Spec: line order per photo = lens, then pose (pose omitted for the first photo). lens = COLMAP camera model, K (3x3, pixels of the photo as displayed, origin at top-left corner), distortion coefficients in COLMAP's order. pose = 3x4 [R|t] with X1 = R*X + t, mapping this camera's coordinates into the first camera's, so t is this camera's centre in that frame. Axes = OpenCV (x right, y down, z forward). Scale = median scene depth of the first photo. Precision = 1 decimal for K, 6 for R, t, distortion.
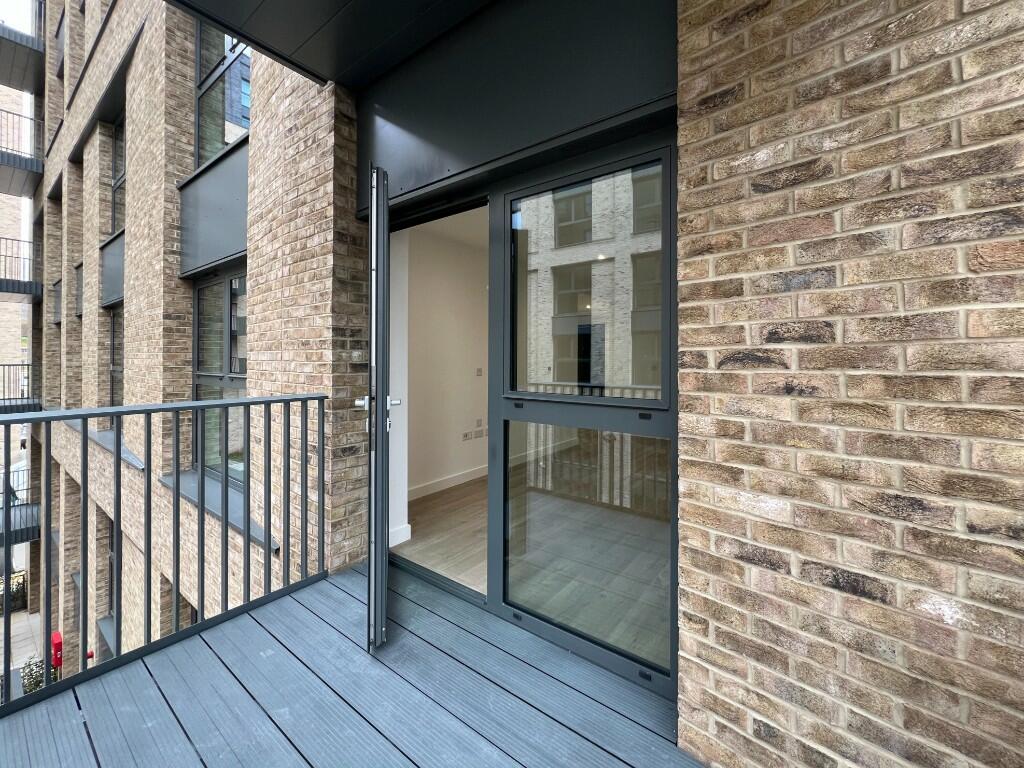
lens RADIAL K [[417.4, 0, 512.7], [0, 417.4, 361.1], [0, 0, 1]] dist [-0.000001, 0.000046]
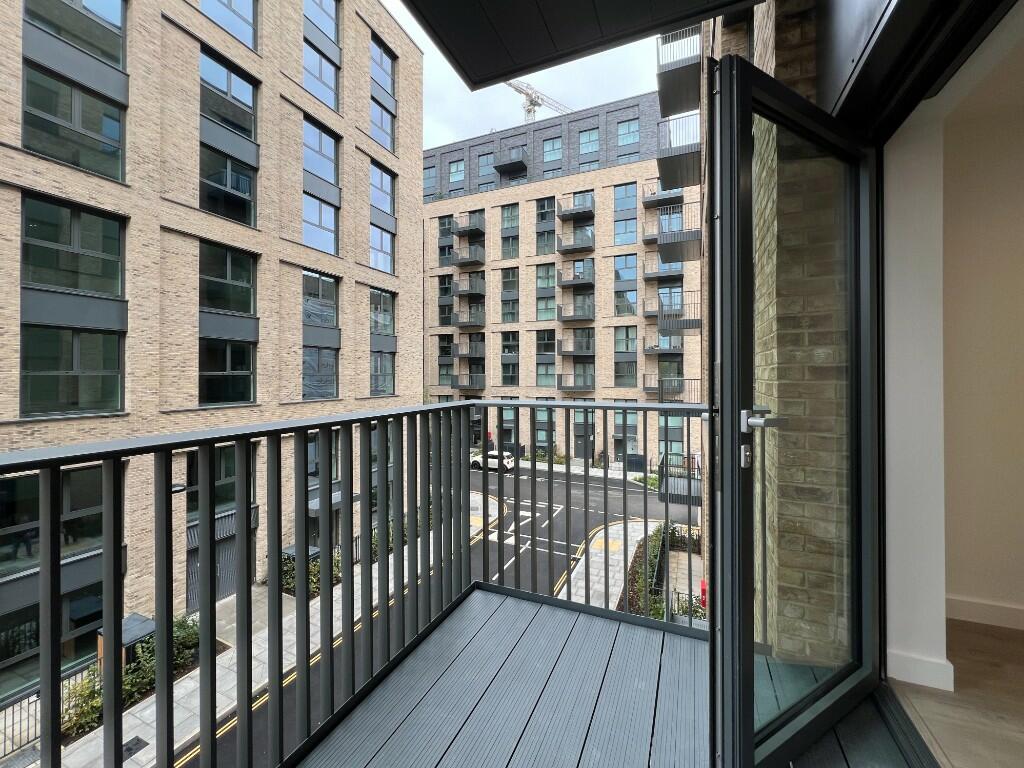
lens RADIAL K [[417.3, 0, 513.7], [0, 417.3, 378.9], [0, 0, 1]] dist [-0.000333, -0.000086]
pose [[0.242740, -0.004704, -0.970080, 0.158651], [0.003281, 0.999987, -0.004028, 0.027682], [0.970086, -0.002205, 0.242752, 0.363904]]
